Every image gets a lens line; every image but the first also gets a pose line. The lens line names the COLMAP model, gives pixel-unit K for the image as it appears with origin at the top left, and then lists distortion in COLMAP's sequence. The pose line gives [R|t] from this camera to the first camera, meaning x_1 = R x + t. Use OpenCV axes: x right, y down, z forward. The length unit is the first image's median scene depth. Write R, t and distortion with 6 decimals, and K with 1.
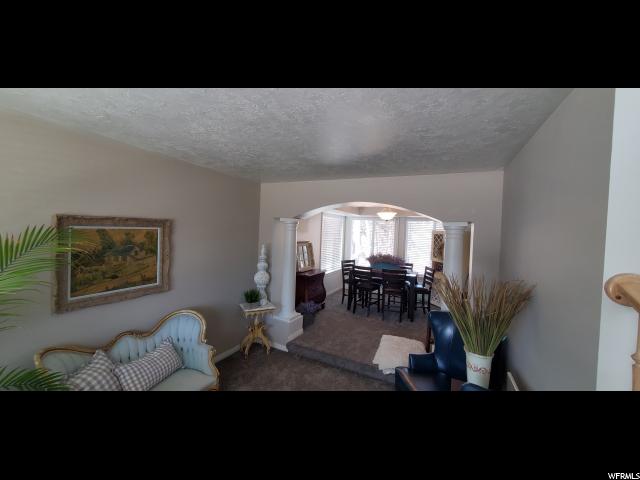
lens RADIAL K [[253.6, 0, 322.2], [0, 253.6, 237.8], [0, 0, 1]] dist [0.017514, -0.008199]
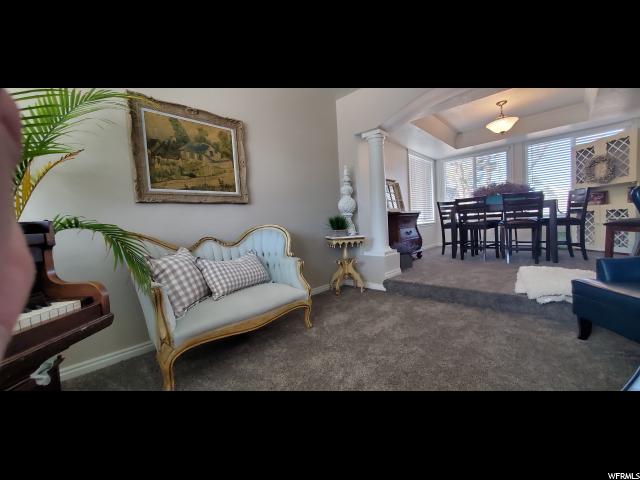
lens RADIAL K [[253.6, 0, 322.2], [0, 253.6, 237.8], [0, 0, 1]] dist [0.017514, -0.008199]
pose [[0.953594, -0.081434, -0.289874, -0.111870], [0.089049, 0.995940, 0.013157, 0.350409], [0.287626, -0.038359, 0.956974, 0.224843]]
